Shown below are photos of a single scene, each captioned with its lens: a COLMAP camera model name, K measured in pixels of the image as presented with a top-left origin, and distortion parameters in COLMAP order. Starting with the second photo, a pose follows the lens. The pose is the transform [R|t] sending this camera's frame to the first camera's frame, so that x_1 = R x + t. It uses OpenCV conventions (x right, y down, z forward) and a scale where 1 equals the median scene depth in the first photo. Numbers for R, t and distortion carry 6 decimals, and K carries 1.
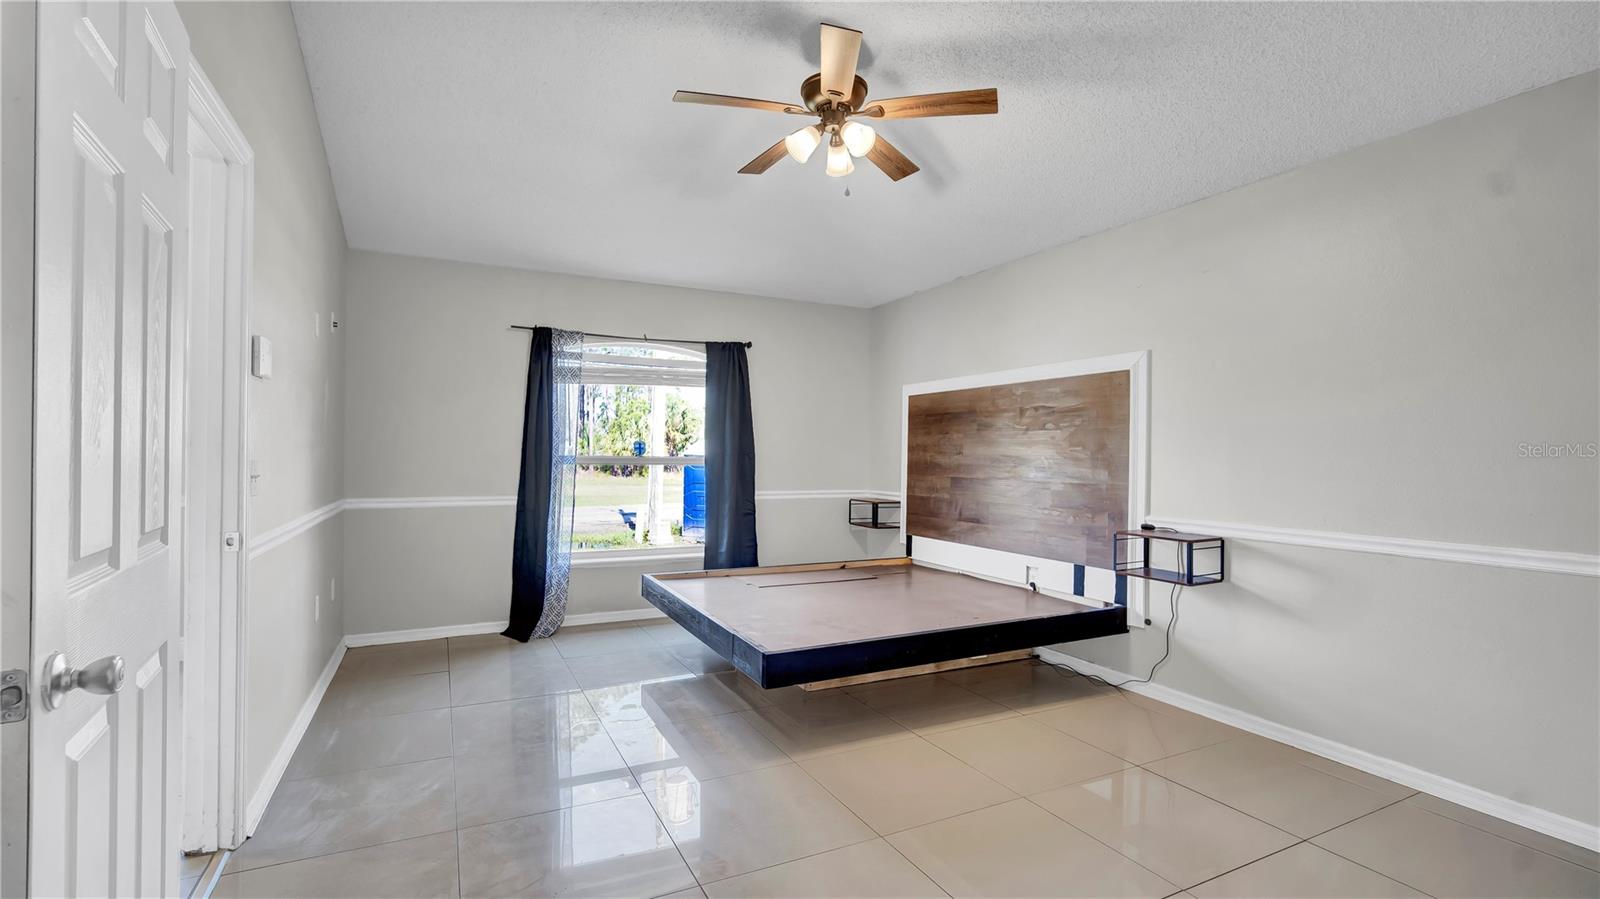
lens RADIAL K [[714.0, 0, 807.9], [0, 714.0, 454.8], [0, 0, 1]] dist [-0.014191, 0.004815]
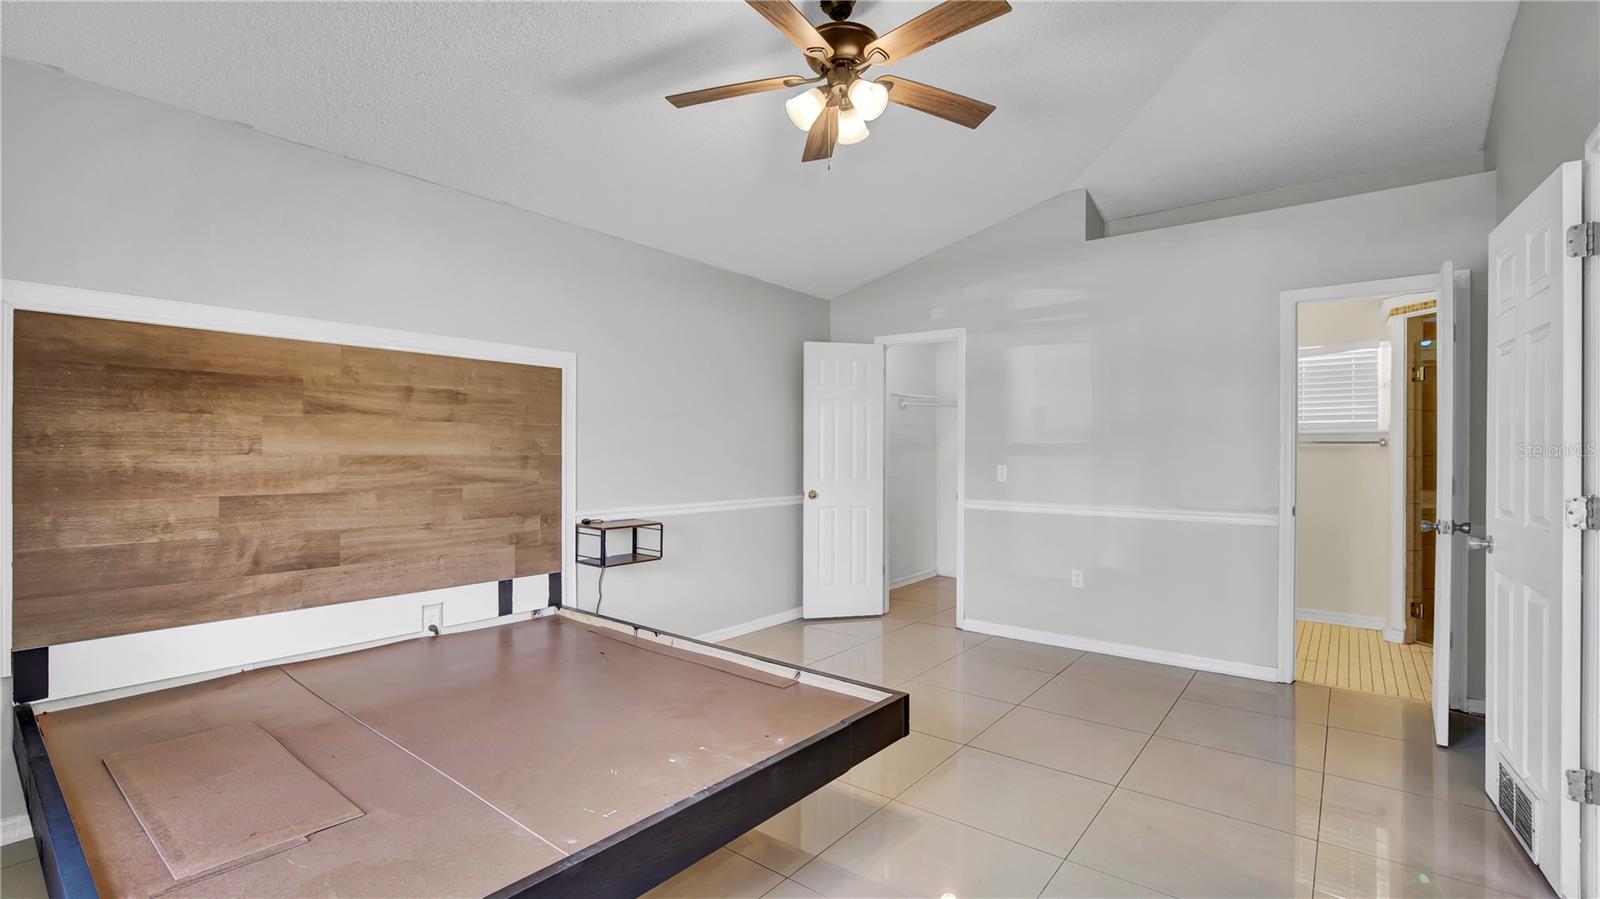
lens RADIAL K [[714.0, 0, 801.3], [0, 714.0, 447.6], [0, 0, 1]] dist [-0.014191, 0.004815]
pose [[-0.414567, -0.005562, 0.910002, -0.471404], [-0.009583, 0.999953, 0.001746, -0.010297], [-0.909968, -0.007997, -0.414601, 0.870330]]
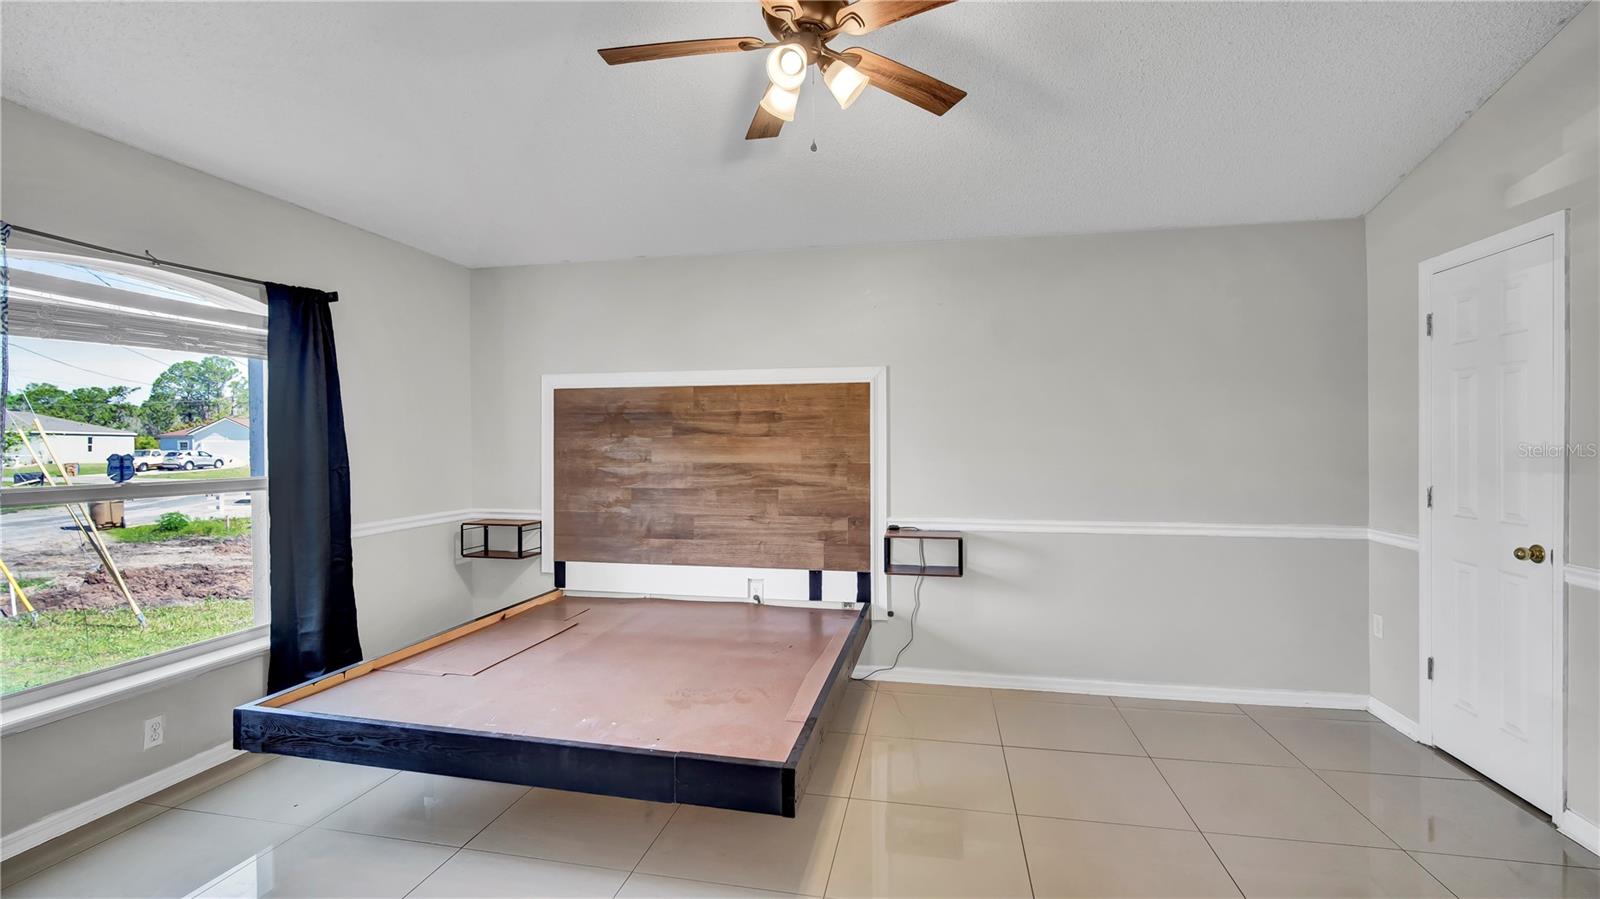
lens RADIAL K [[714.0, 0, 806.7], [0, 714.0, 452.1], [0, 0, 1]] dist [-0.014191, 0.004815]
pose [[0.635036, -0.017472, 0.772285, -0.345045], [0.007487, 0.999836, 0.016463, -0.025924], [-0.772447, -0.004673, 0.635063, 0.306884]]
